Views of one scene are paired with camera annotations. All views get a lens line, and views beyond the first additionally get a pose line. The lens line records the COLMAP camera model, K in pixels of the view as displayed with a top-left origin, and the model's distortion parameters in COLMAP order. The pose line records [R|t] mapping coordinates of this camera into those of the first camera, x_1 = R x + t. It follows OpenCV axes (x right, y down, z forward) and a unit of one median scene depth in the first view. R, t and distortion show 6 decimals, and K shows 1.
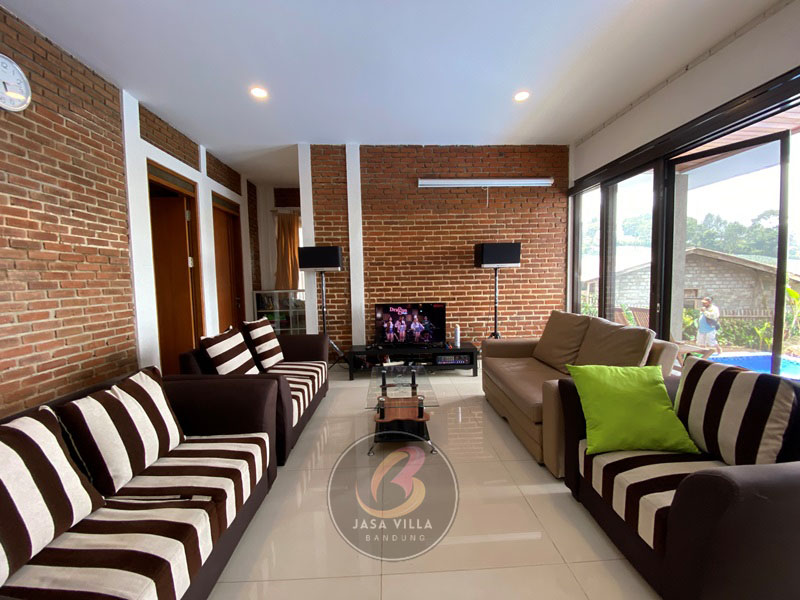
lens RADIAL K [[322.3, 0, 400.0], [0, 322.3, 300.0], [0, 0, 1]] dist [-0.021710, -0.000191]
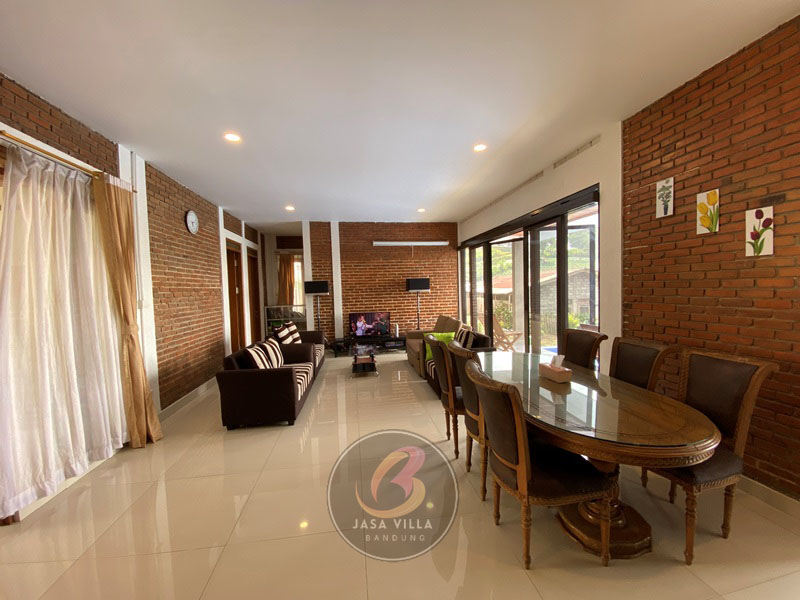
lens RADIAL K [[326.7, 0, 400.0], [0, 326.7, 300.0], [0, 0, 1]] dist [-0.000108, -0.000425]
pose [[0.994598, -0.015427, 0.102653, 0.015717], [0.018579, 0.999383, -0.029821, -0.002546], [-0.102130, 0.031567, 0.994270, -0.768272]]
